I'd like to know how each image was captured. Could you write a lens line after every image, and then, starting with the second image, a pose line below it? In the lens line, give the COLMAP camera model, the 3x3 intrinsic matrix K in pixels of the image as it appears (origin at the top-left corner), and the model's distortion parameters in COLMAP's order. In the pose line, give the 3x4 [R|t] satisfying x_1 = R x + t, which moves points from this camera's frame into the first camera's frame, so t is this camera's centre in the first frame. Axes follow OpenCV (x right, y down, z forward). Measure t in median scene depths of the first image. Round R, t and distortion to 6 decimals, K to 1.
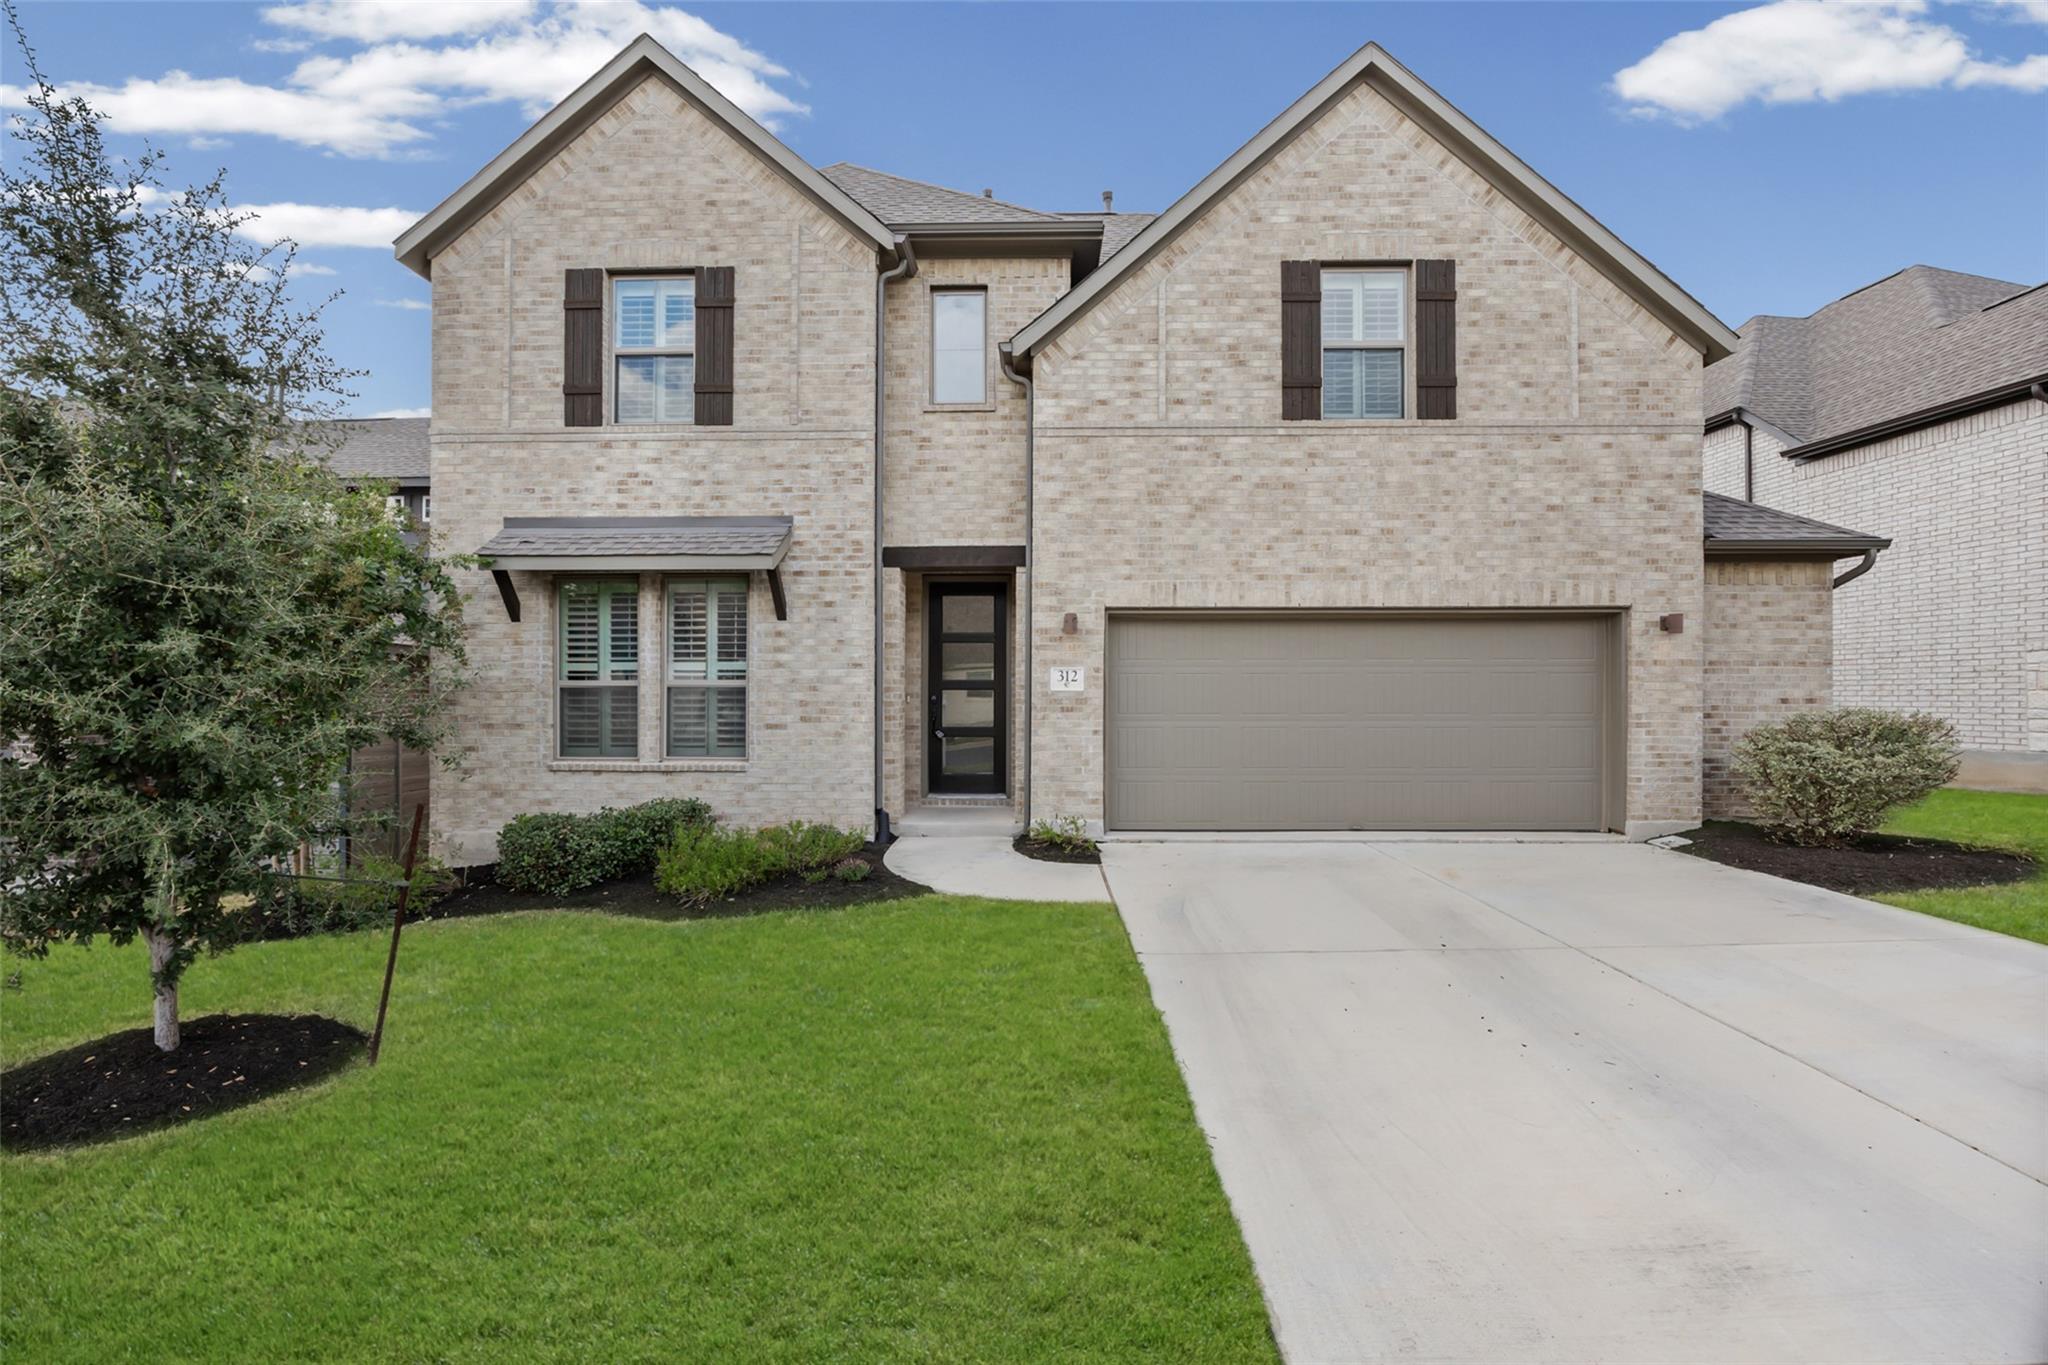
lens RADIAL K [[896.8, 0, 1027.9], [0, 896.8, 688.6], [0, 0, 1]] dist [-0.019661, 0.001453]
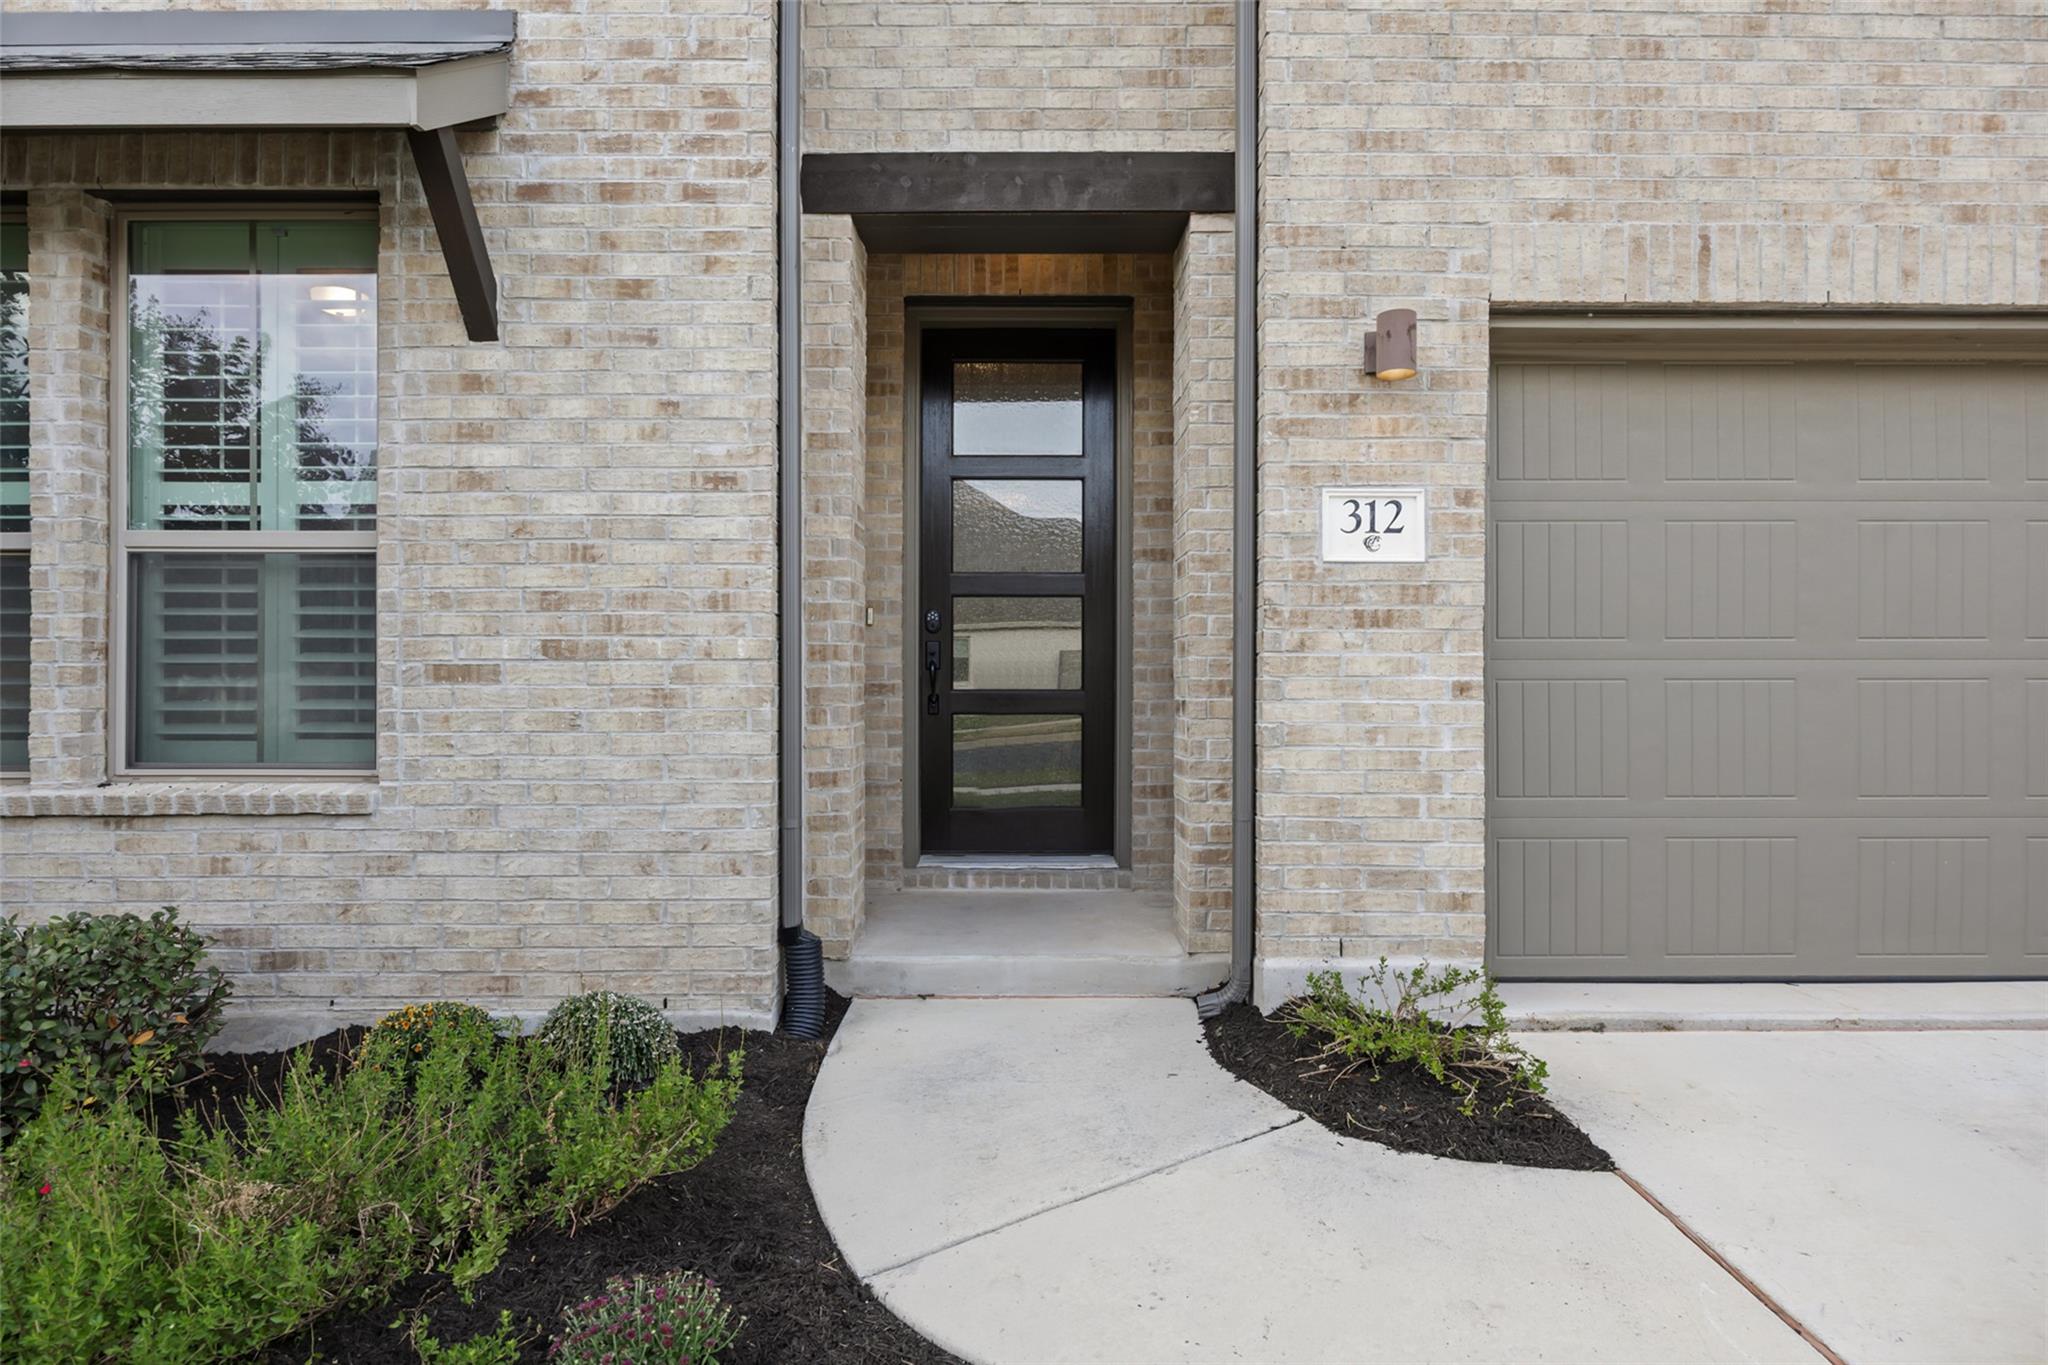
lens RADIAL K [[1141.3, 0, 1028.8], [0, 1141.3, 674.7], [0, 0, 1]] dist [-0.003474, -0.001784]
pose [[0.999617, -0.000814, 0.027665, -0.092083], [0.000701, 0.999991, 0.004100, 0.041502], [-0.027668, -0.004079, 0.999609, 0.589864]]
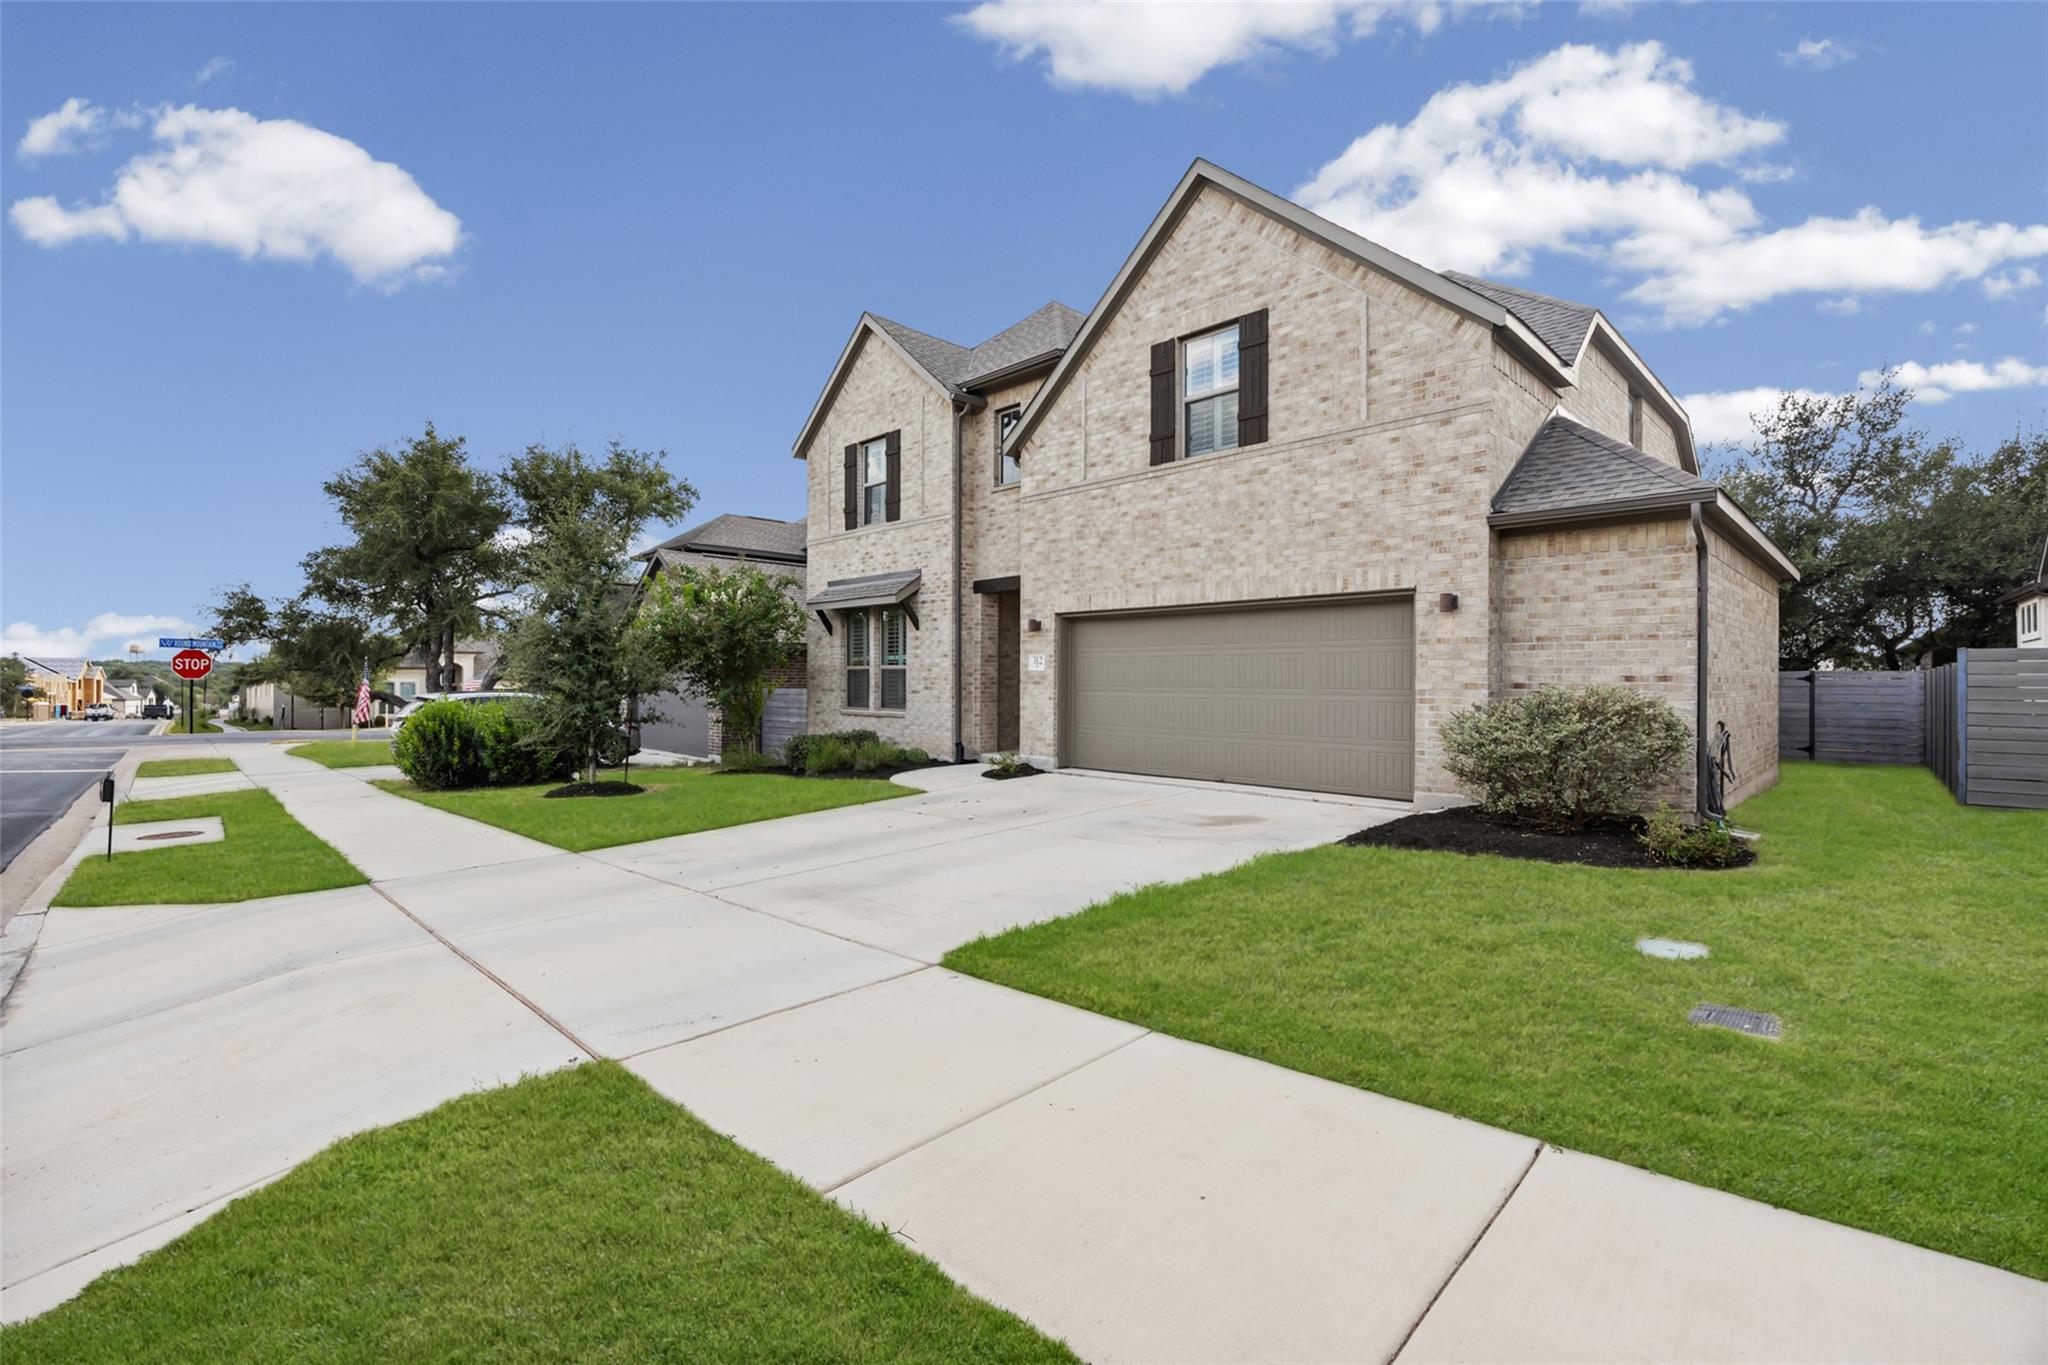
lens RADIAL K [[896.8, 0, 1015.0], [0, 896.8, 673.2], [0, 0, 1]] dist [-0.019661, 0.001453]
pose [[0.708587, -0.002146, -0.705620, 1.071596], [0.000864, 0.999997, -0.002174, 0.010216], [0.705623, 0.000931, 0.708587, -0.085711]]
